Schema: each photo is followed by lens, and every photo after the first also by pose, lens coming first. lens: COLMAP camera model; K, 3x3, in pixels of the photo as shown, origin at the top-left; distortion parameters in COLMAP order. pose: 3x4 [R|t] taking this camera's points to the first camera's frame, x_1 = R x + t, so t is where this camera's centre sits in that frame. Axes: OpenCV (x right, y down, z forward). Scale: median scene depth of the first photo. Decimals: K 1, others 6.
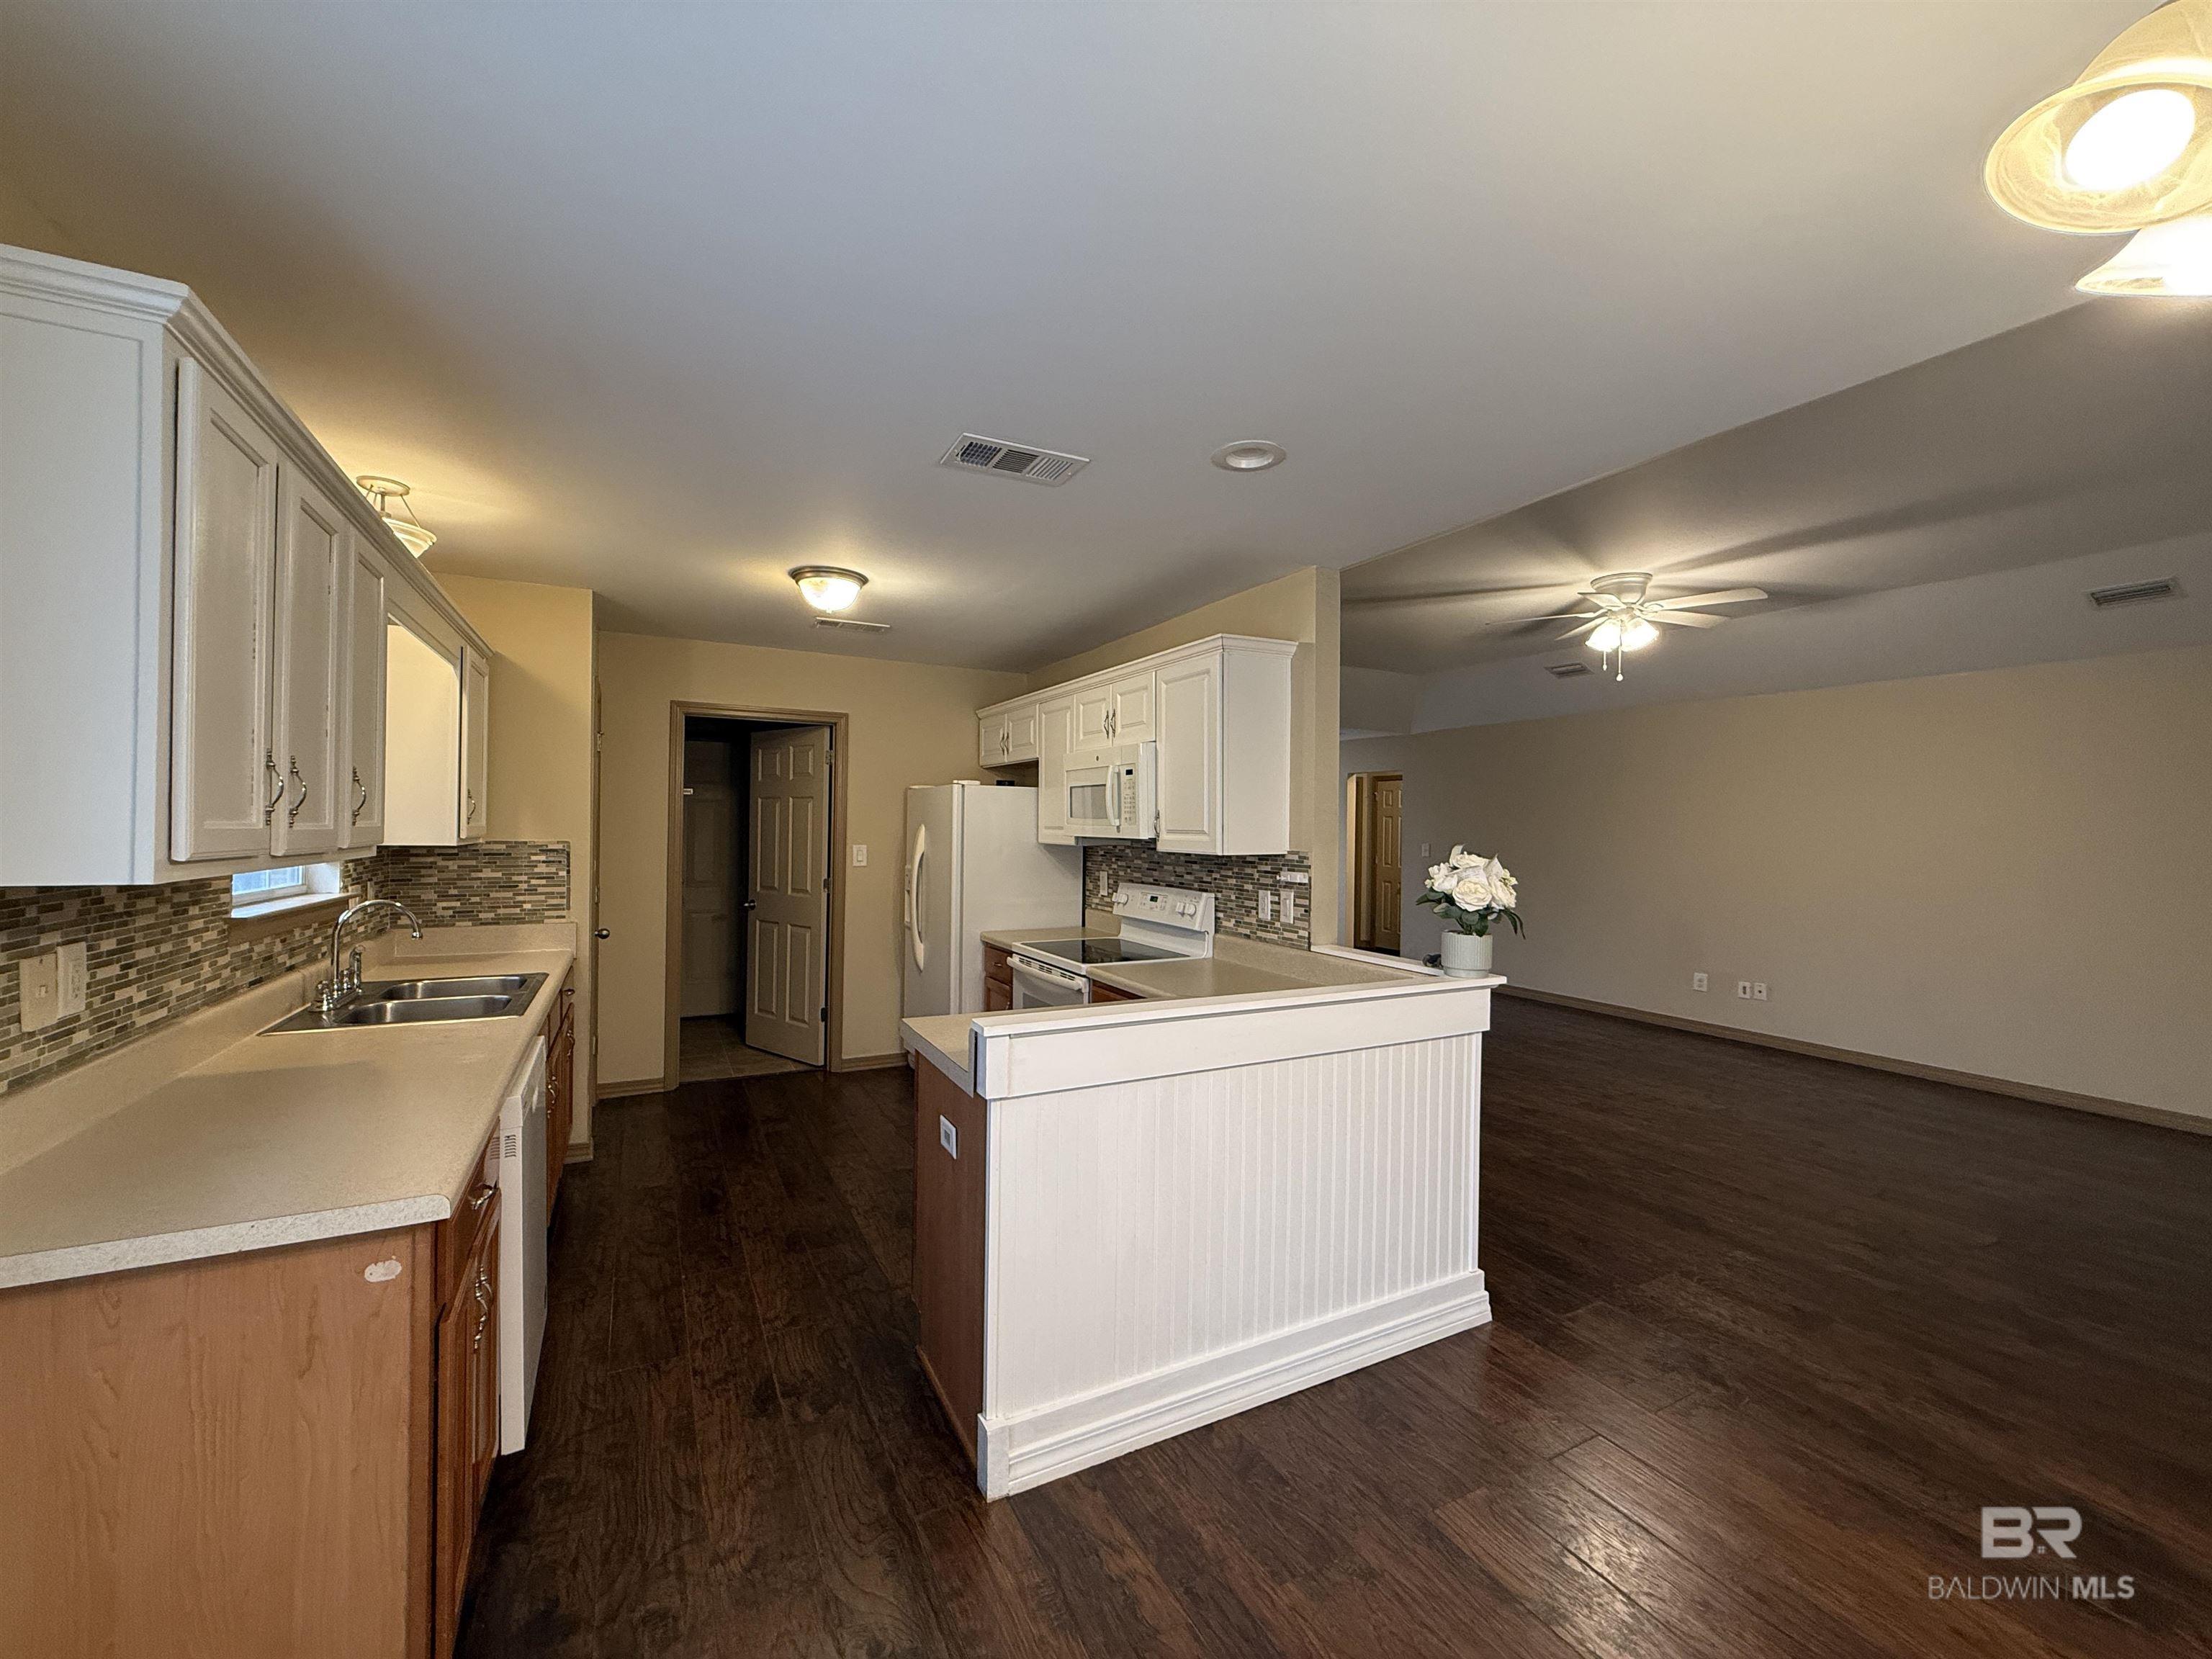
lens RADIAL K [[879.2, 0, 1098.8], [0, 879.2, 827.8], [0, 0, 1]] dist [-0.002341, -0.000245]
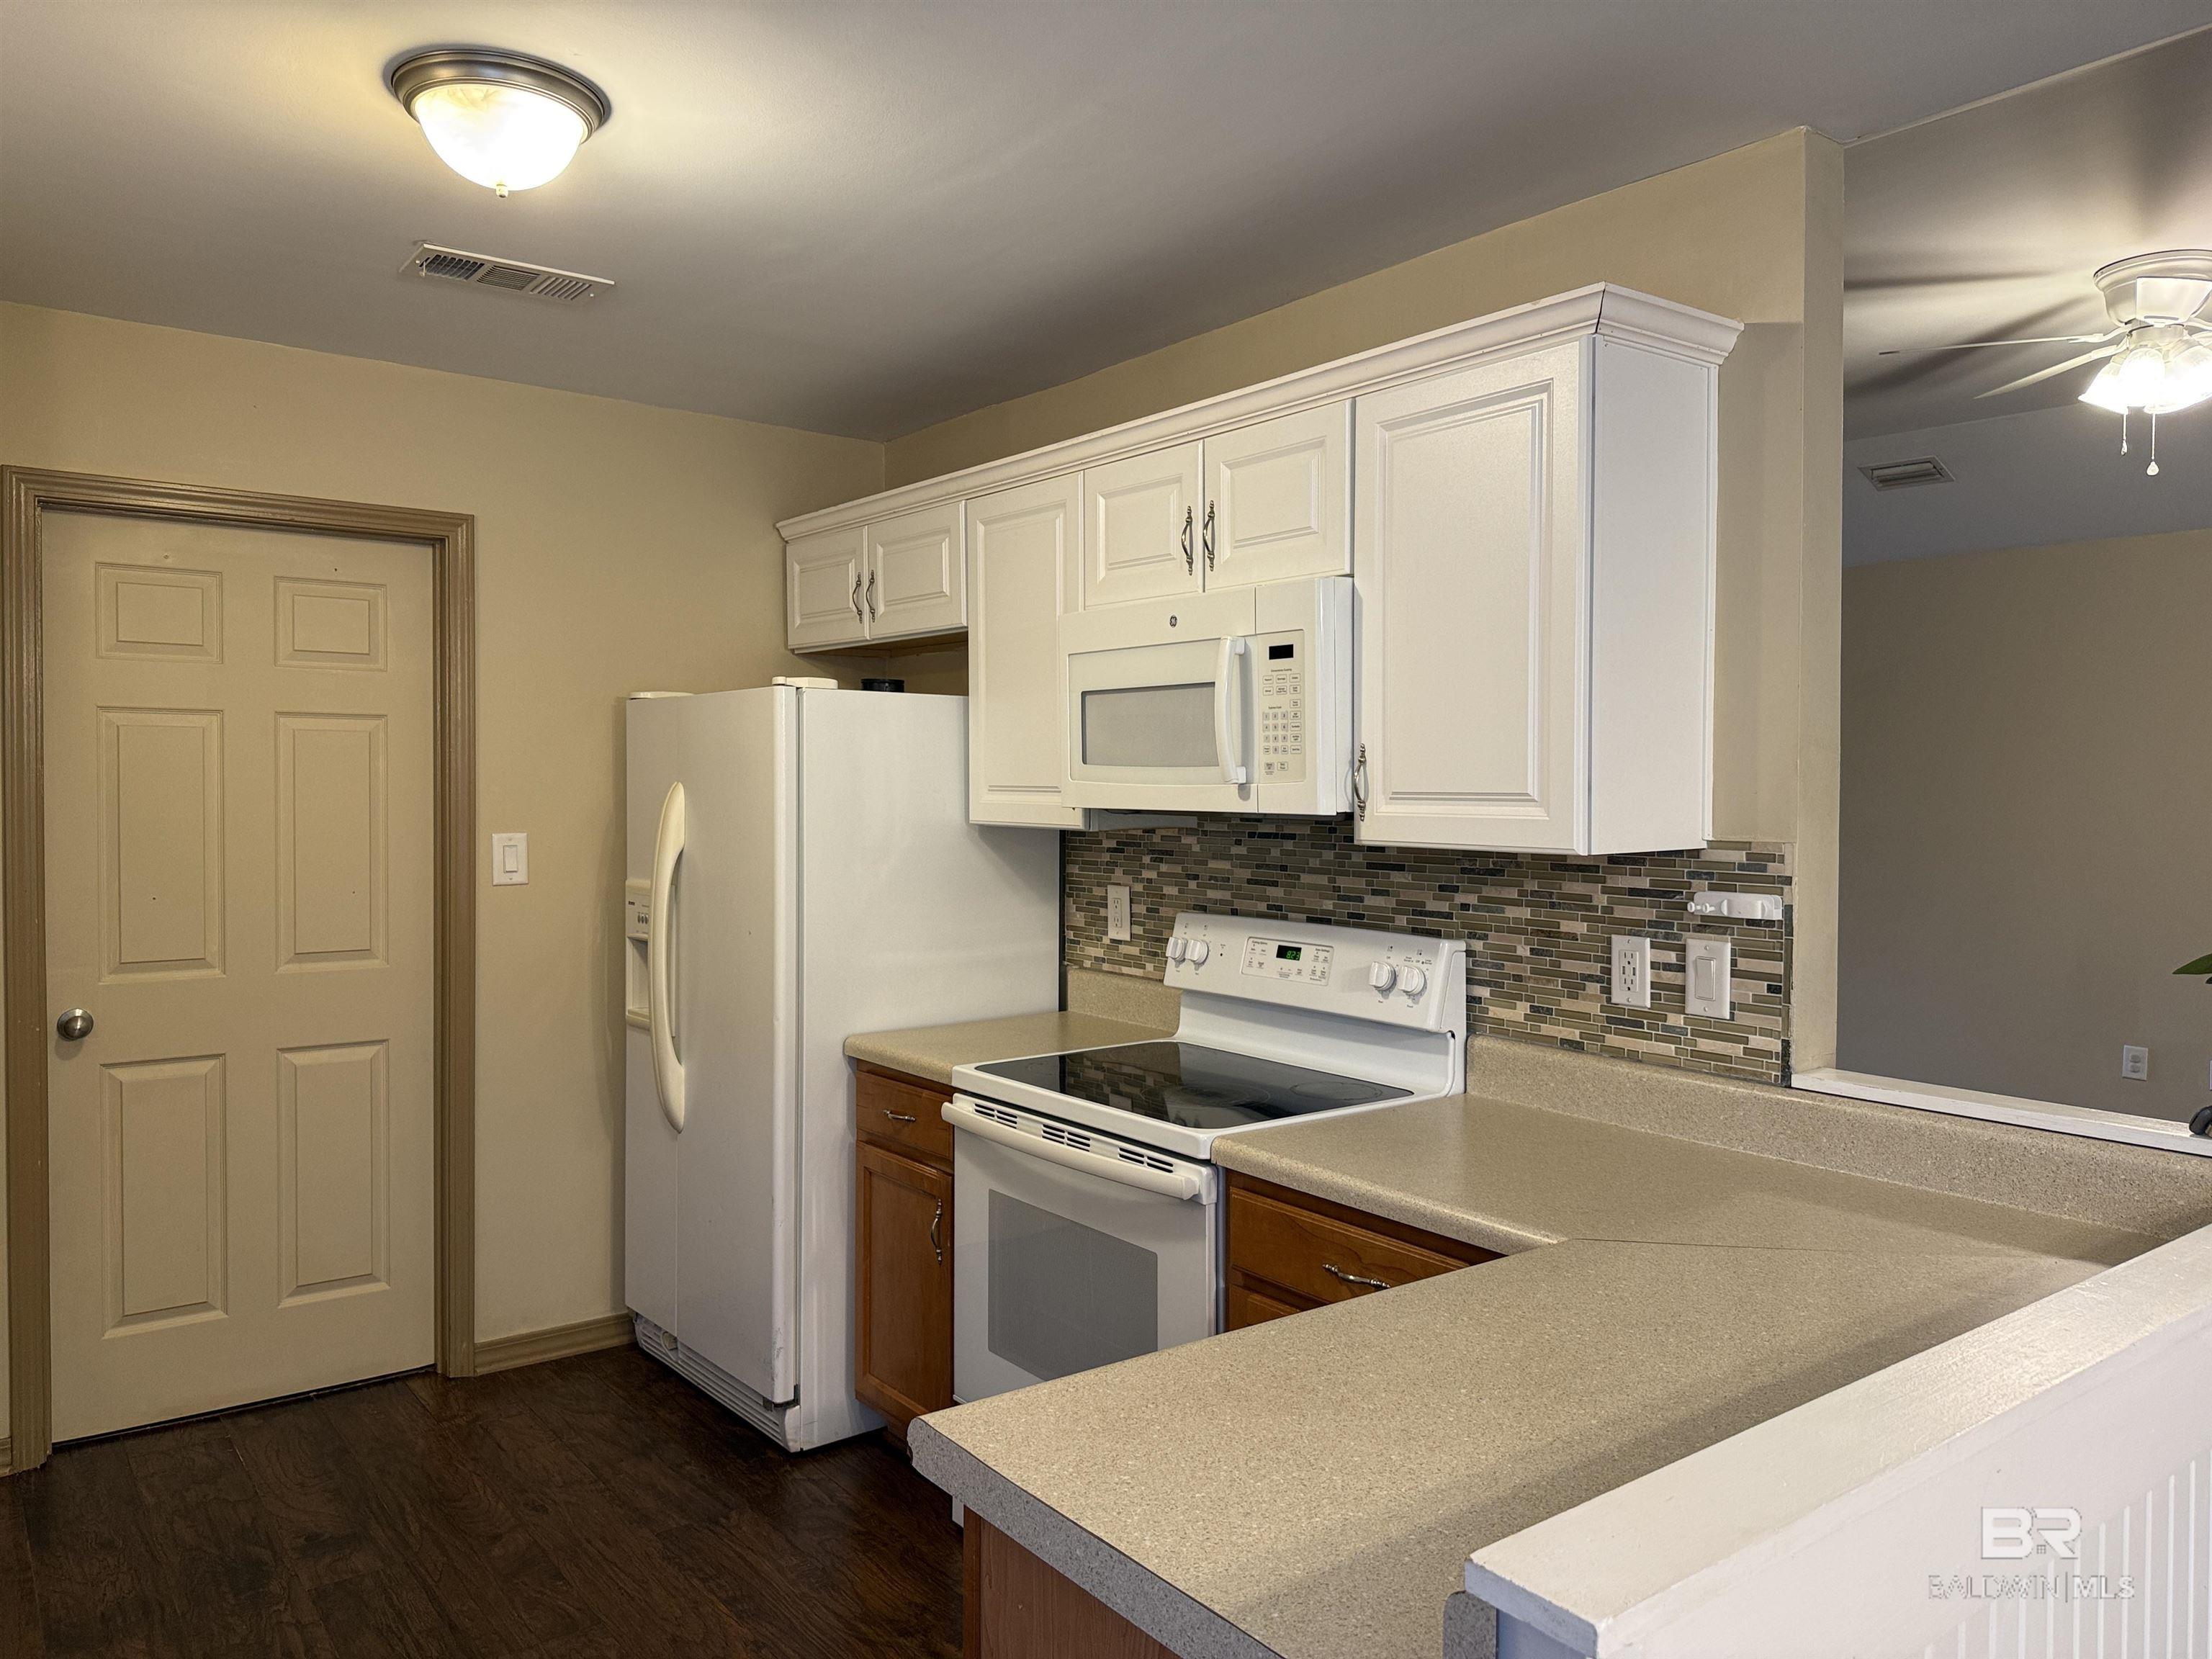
lens RADIAL K [[1542.7, 0, 1115.9], [0, 1542.7, 825.3], [0, 0, 1]] dist [0.050793, -0.024803]
pose [[0.984028, -0.013655, 0.177490, -0.161825], [0.008789, 0.999565, 0.028169, -0.003328], [-0.177798, -0.026159, 0.983719, 0.293526]]
